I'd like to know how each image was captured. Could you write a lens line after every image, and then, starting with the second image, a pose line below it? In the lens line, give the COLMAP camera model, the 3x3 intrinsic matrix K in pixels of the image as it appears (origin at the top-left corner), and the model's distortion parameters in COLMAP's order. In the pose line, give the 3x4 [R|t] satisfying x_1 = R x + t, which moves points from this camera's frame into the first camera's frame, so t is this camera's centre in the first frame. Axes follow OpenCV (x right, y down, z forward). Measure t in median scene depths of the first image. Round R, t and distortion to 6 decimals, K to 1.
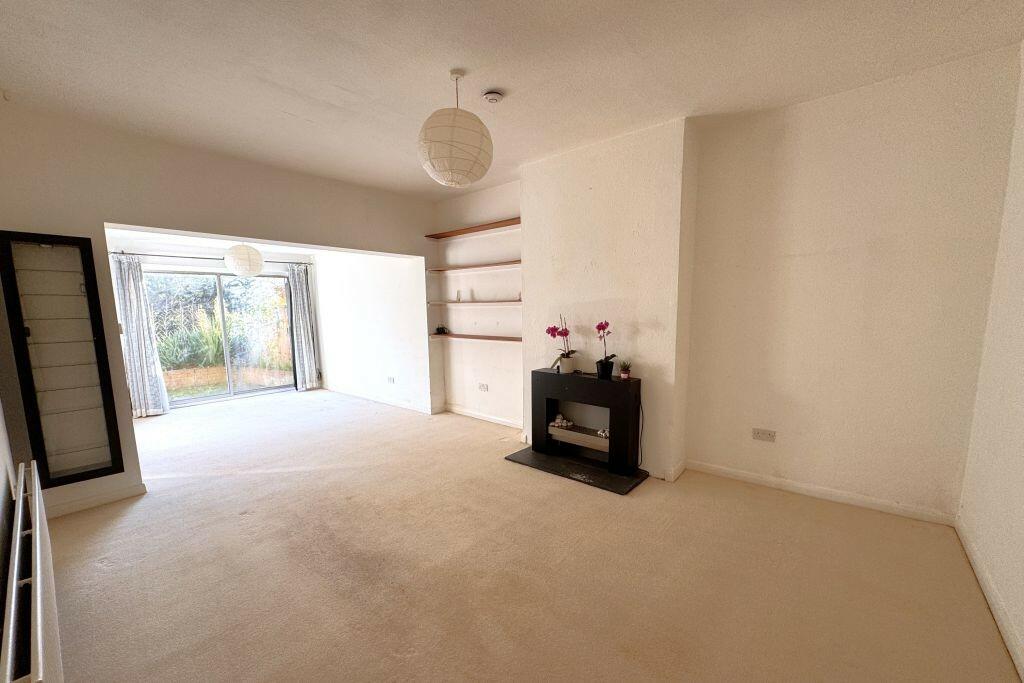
lens RADIAL K [[404.4, 0, 507.8], [0, 404.4, 366.9], [0, 0, 1]] dist [-0.003138, 0.000060]
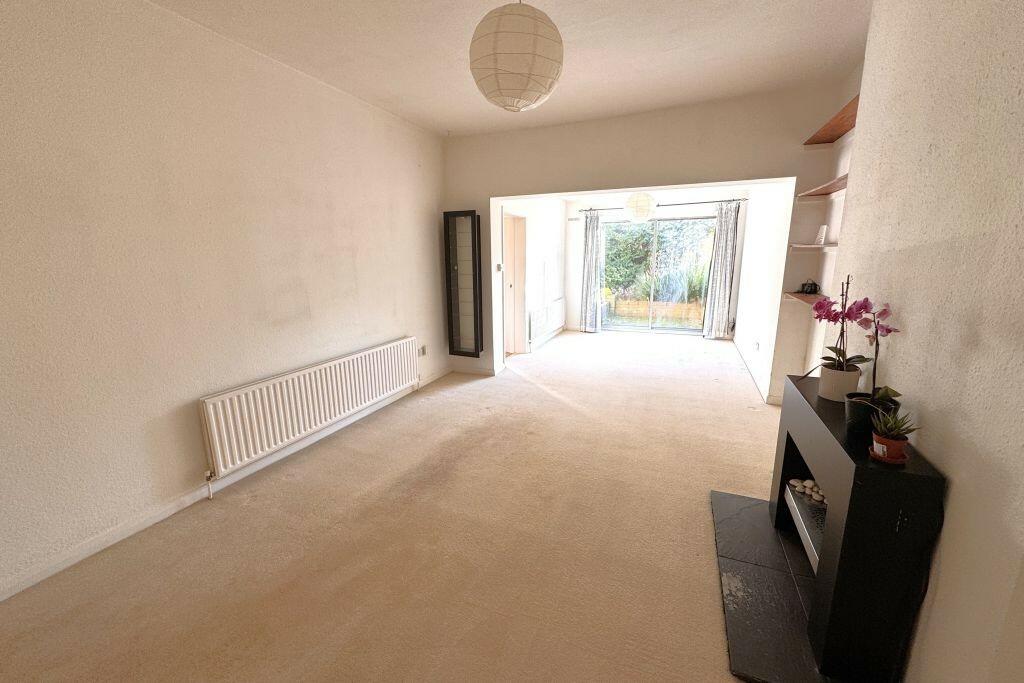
lens RADIAL K [[404.4, 0, 505.0], [0, 404.4, 336.3], [0, 0, 1]] dist [-0.003138, 0.000060]
pose [[0.309338, 0.200560, -0.929562, 0.430338], [-0.128586, 0.977351, 0.168080, -0.082434], [0.942219, 0.067535, 0.328121, 0.441080]]
